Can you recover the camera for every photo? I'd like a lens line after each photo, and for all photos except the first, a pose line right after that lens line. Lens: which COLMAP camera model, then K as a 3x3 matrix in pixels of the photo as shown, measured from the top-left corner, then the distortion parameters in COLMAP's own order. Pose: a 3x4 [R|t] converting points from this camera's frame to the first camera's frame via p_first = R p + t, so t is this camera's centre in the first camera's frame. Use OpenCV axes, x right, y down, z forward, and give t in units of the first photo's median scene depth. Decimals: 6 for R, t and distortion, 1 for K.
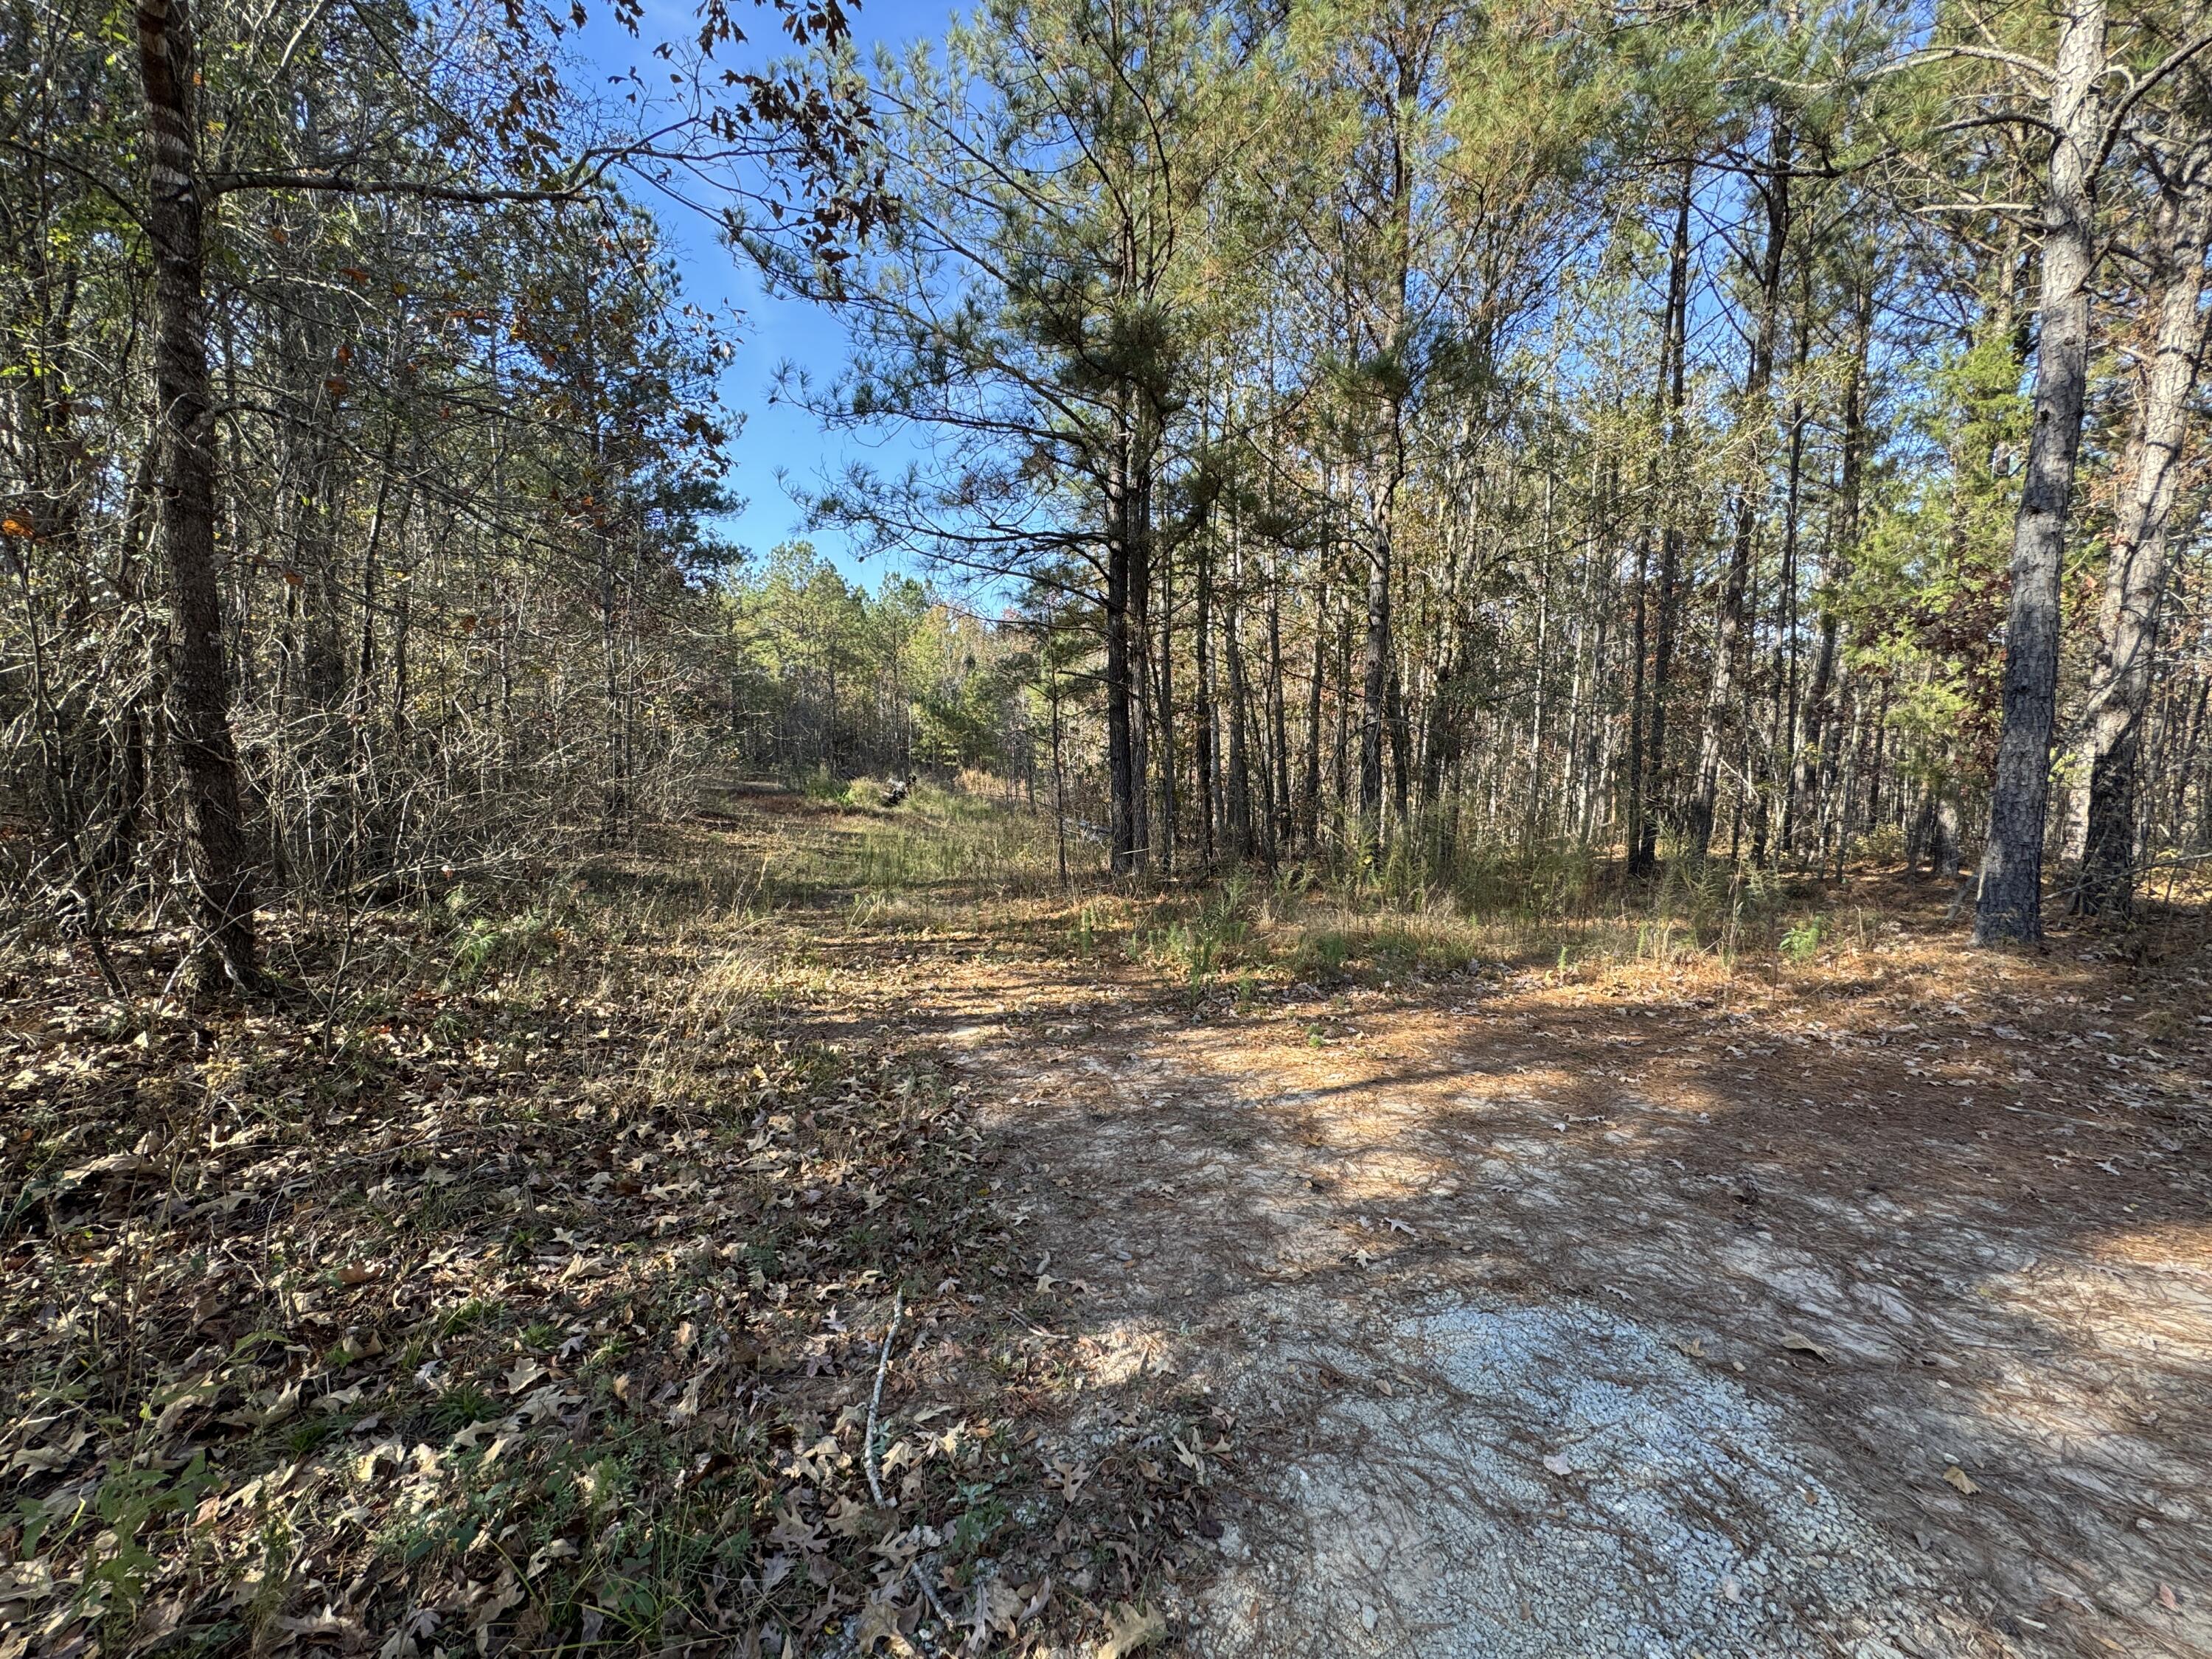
lens RADIAL K [[887.7, 0, 1106.1], [0, 887.7, 832.5], [0, 0, 1]] dist [0.000229, -0.000004]
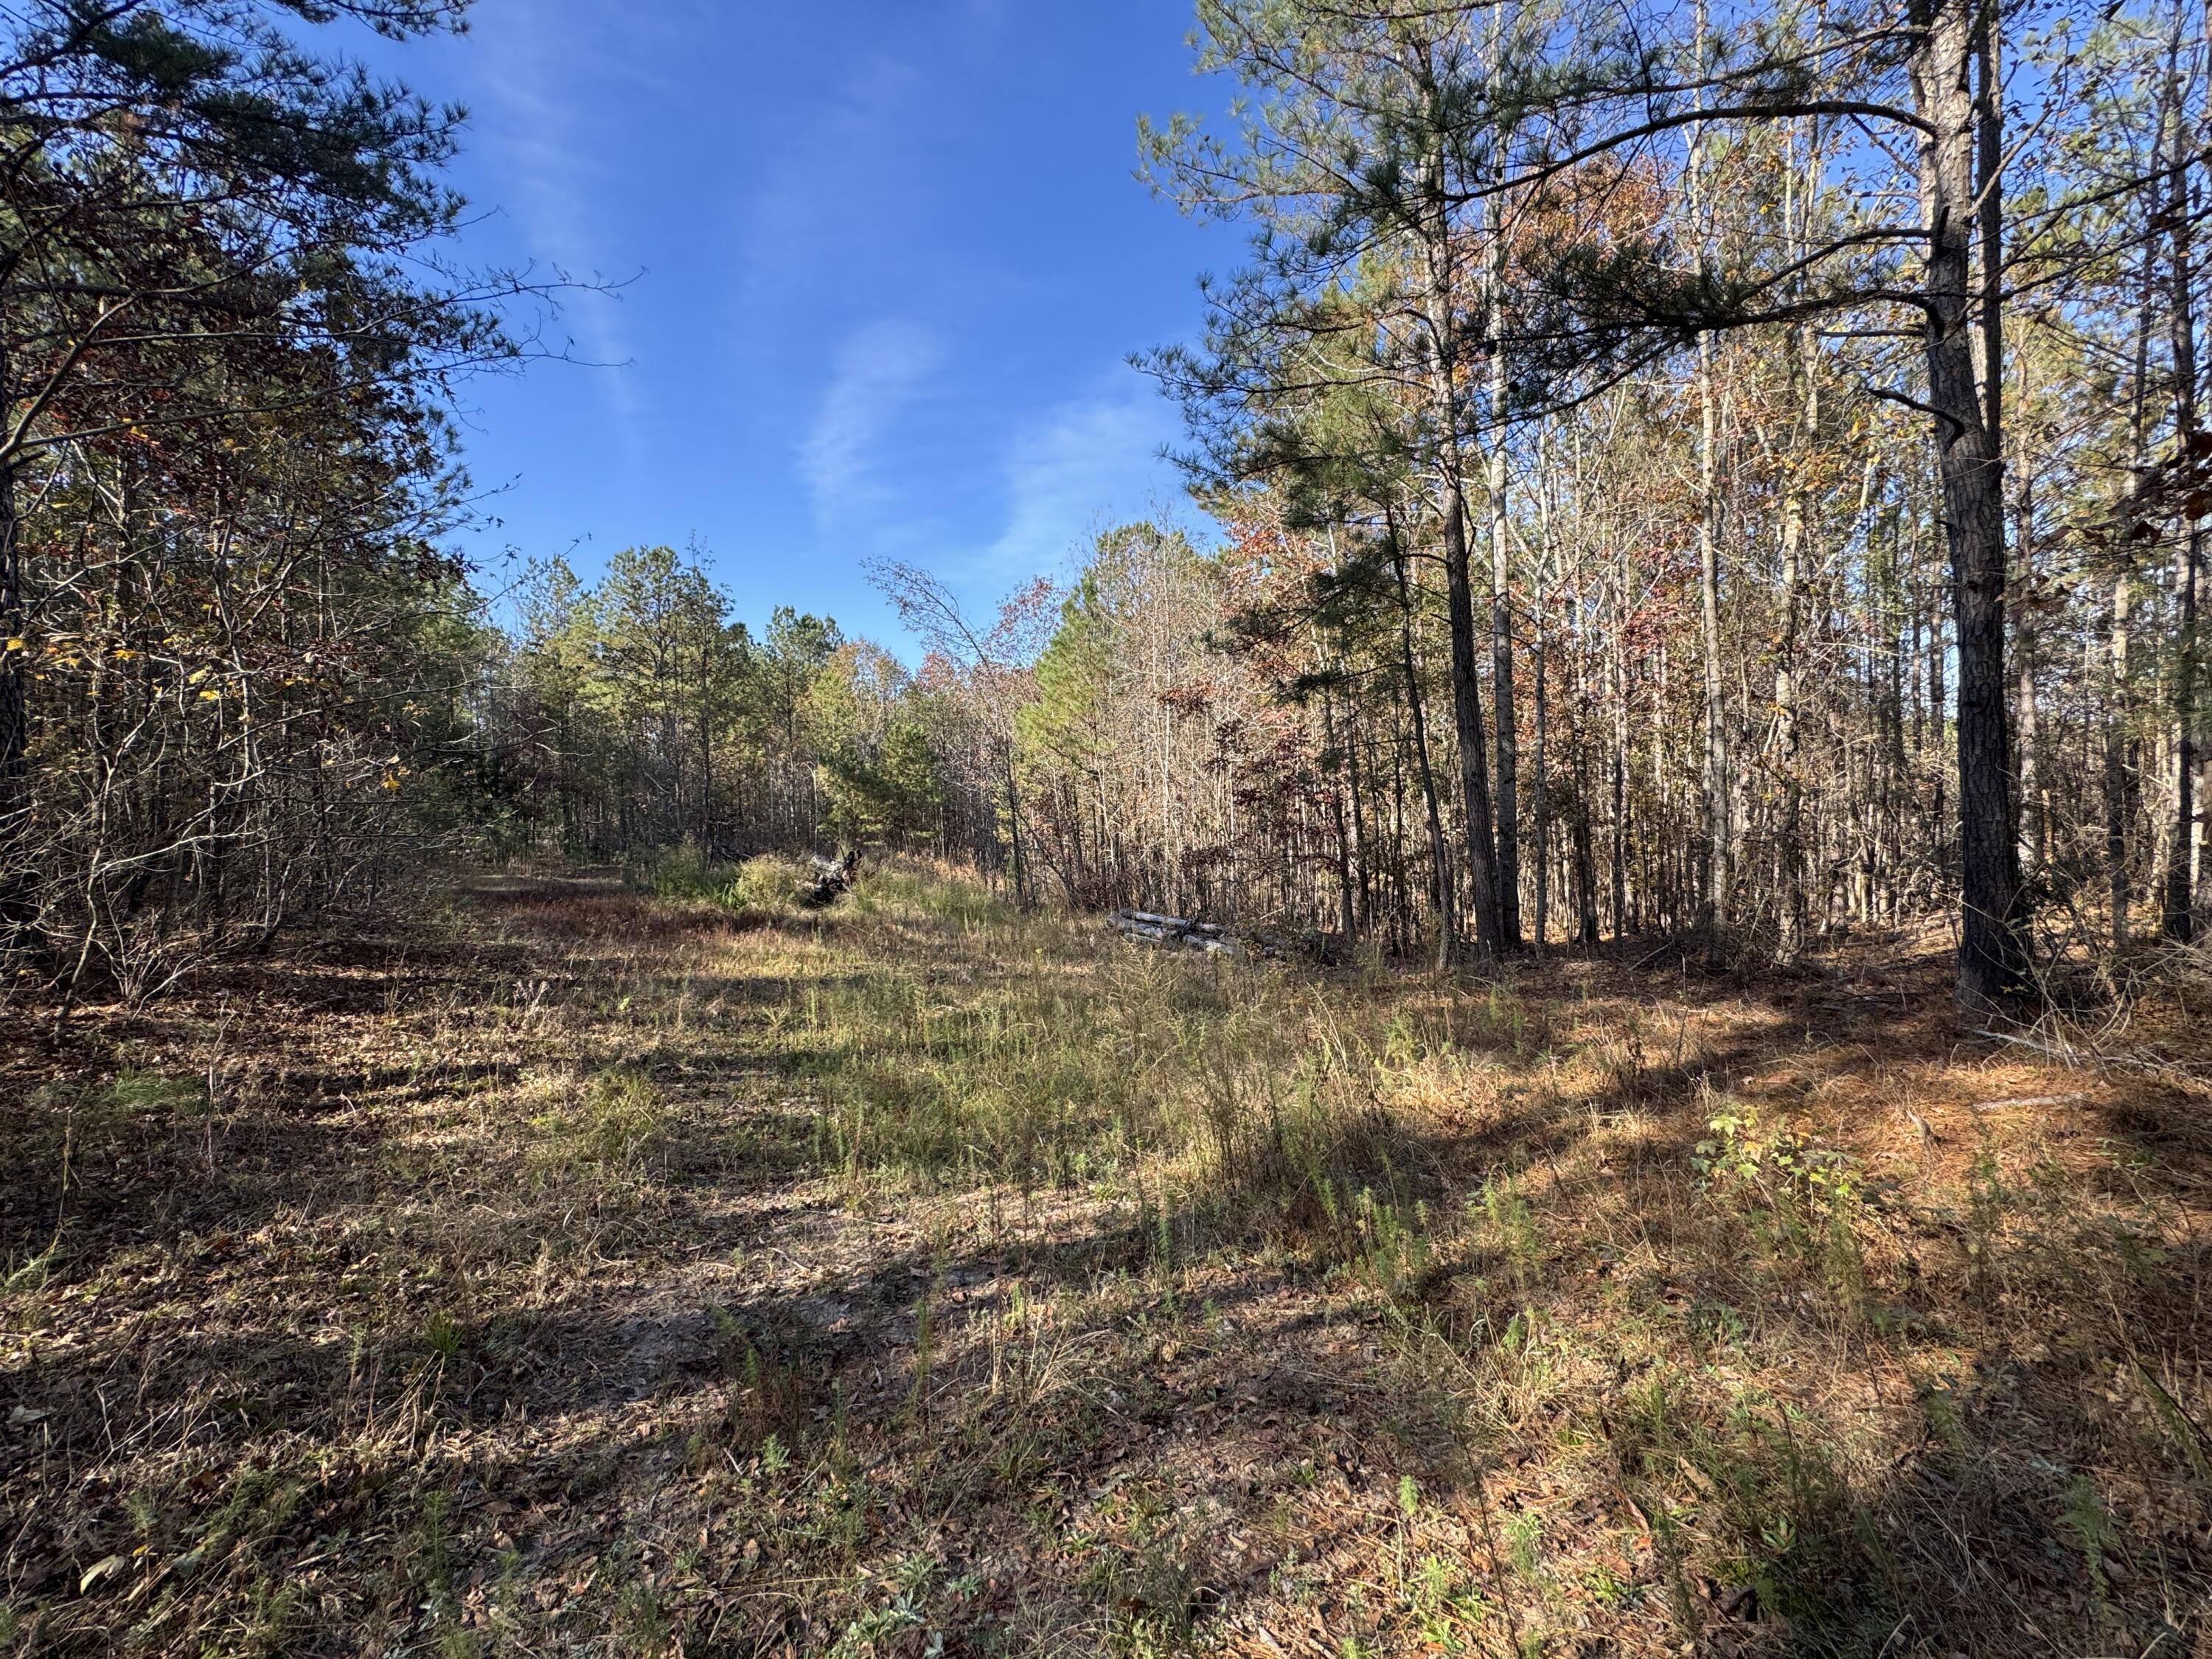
lens RADIAL K [[887.7, 0, 1106.7], [0, 887.7, 825.5], [0, 0, 1]] dist [0.000229, -0.000004]
pose [[0.991211, -0.041953, 0.125466, -0.075926], [0.054441, 0.993714, -0.097821, -0.009159], [-0.120573, 0.103791, 0.987264, 0.248284]]
